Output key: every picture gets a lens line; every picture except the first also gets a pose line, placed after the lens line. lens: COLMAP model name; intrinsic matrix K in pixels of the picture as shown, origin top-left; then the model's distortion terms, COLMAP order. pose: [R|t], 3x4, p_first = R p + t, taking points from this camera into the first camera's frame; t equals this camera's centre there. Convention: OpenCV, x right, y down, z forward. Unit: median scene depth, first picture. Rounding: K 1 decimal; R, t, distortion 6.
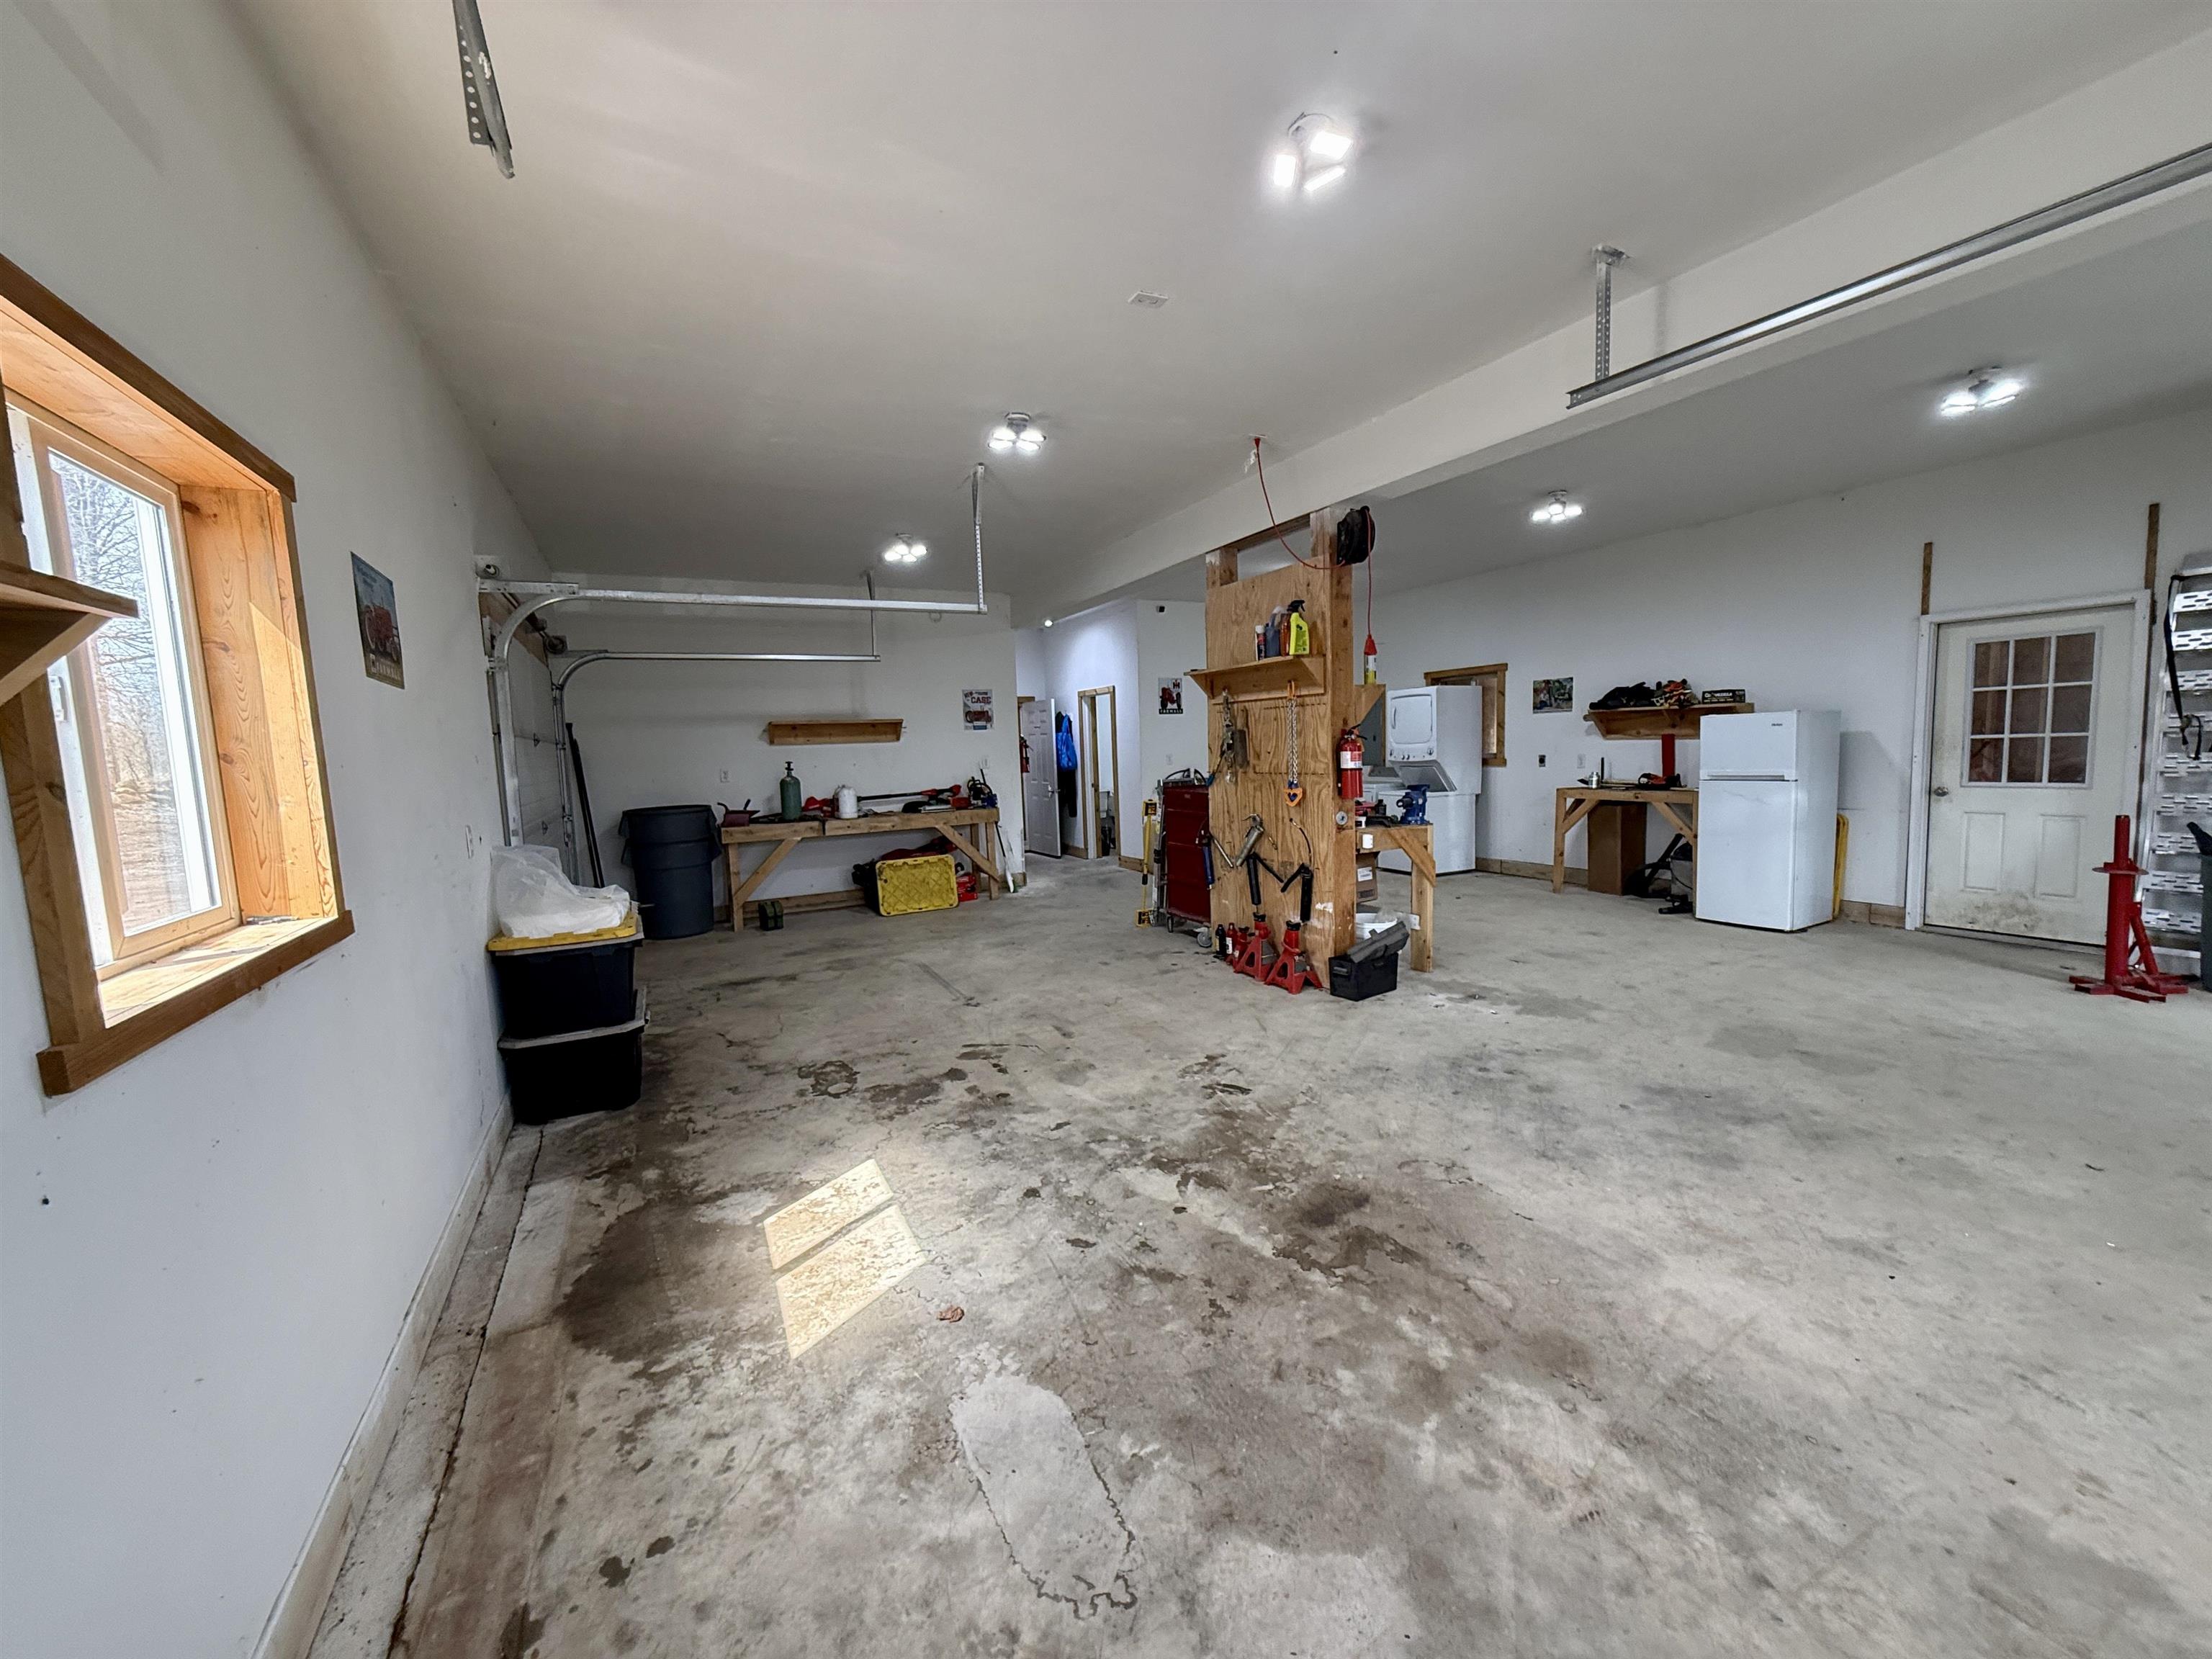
lens RADIAL K [[878.6, 0, 1110.6], [0, 878.6, 835.4], [0, 0, 1]] dist [-0.000370, -0.000042]
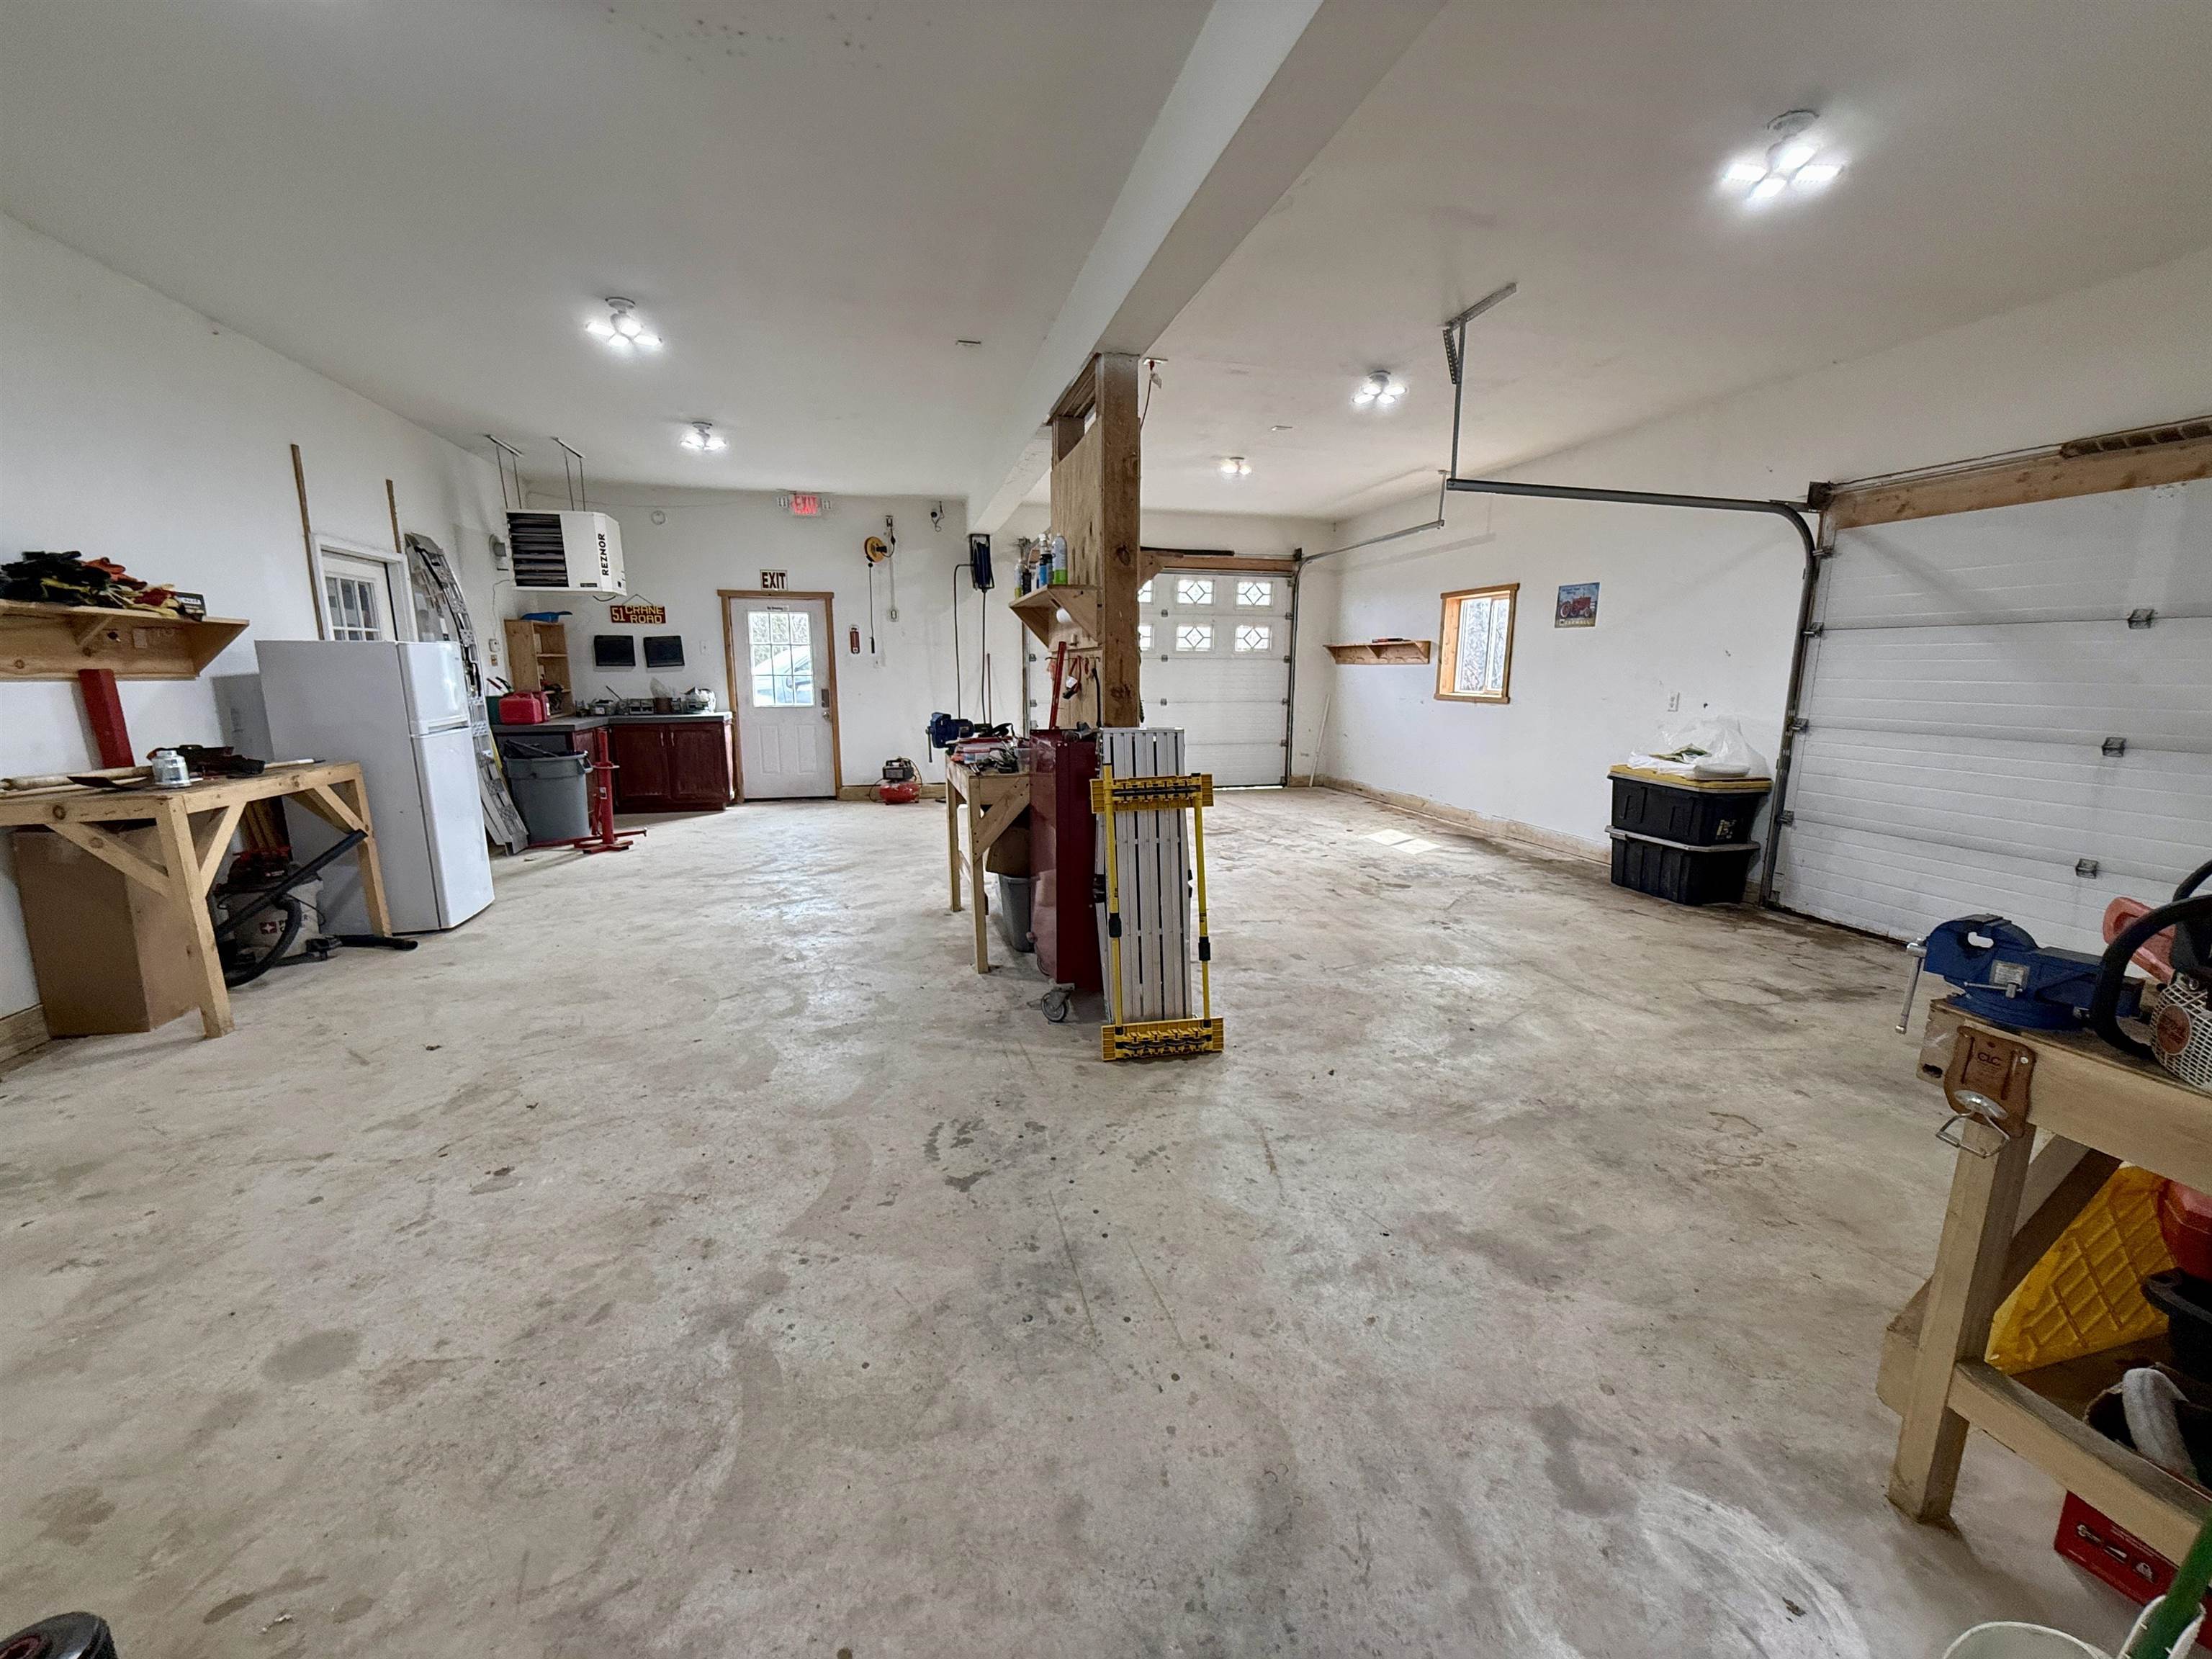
lens RADIAL K [[878.6, 0, 1113.9], [0, 878.6, 835.2], [0, 0, 1]] dist [-0.000370, -0.000042]
pose [[-0.974455, -0.010449, 0.224338, -0.032917], [0.054259, 0.958371, 0.280324, -0.254027], [-0.217928, 0.285336, -0.933322, 2.591056]]
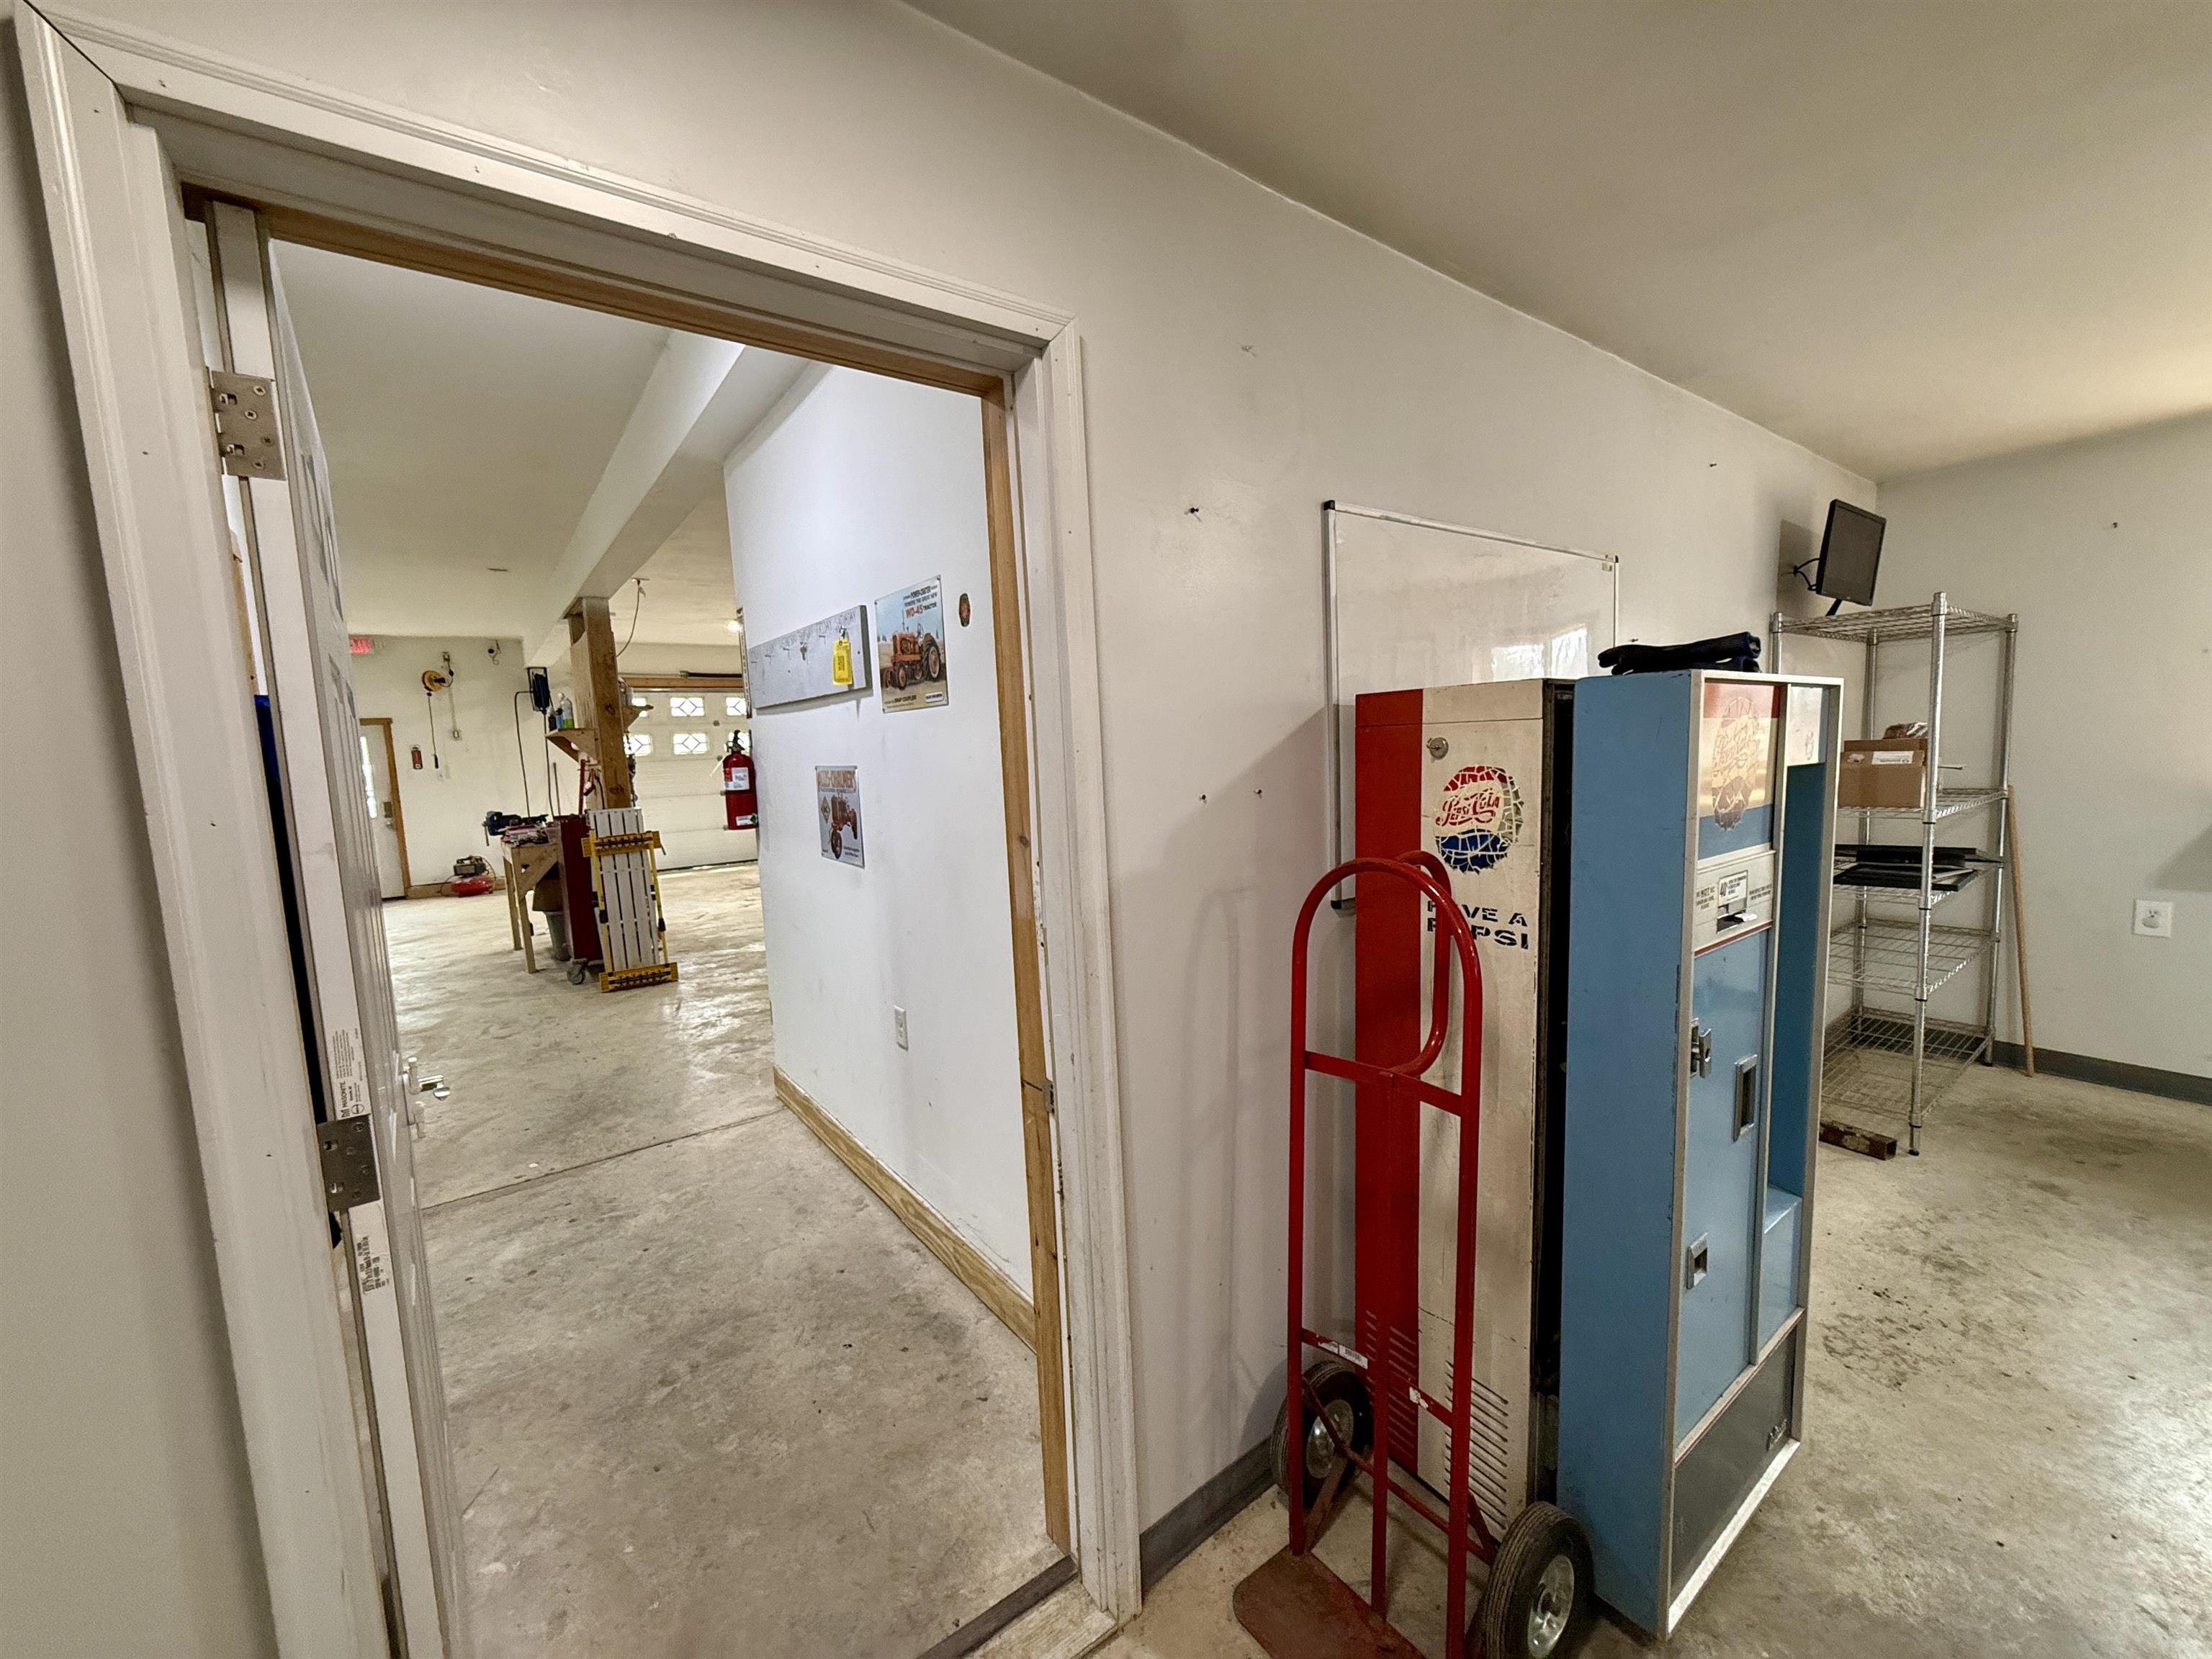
lens RADIAL K [[878.6, 0, 1111.8], [0, 878.6, 837.0], [0, 0, 1]] dist [-0.000370, -0.000042]
pose [[-0.983573, 0.095662, -0.153076, -0.485215], [0.061493, 0.974872, 0.214111, -0.342380], [0.169712, 0.201180, -0.964741, 3.409277]]
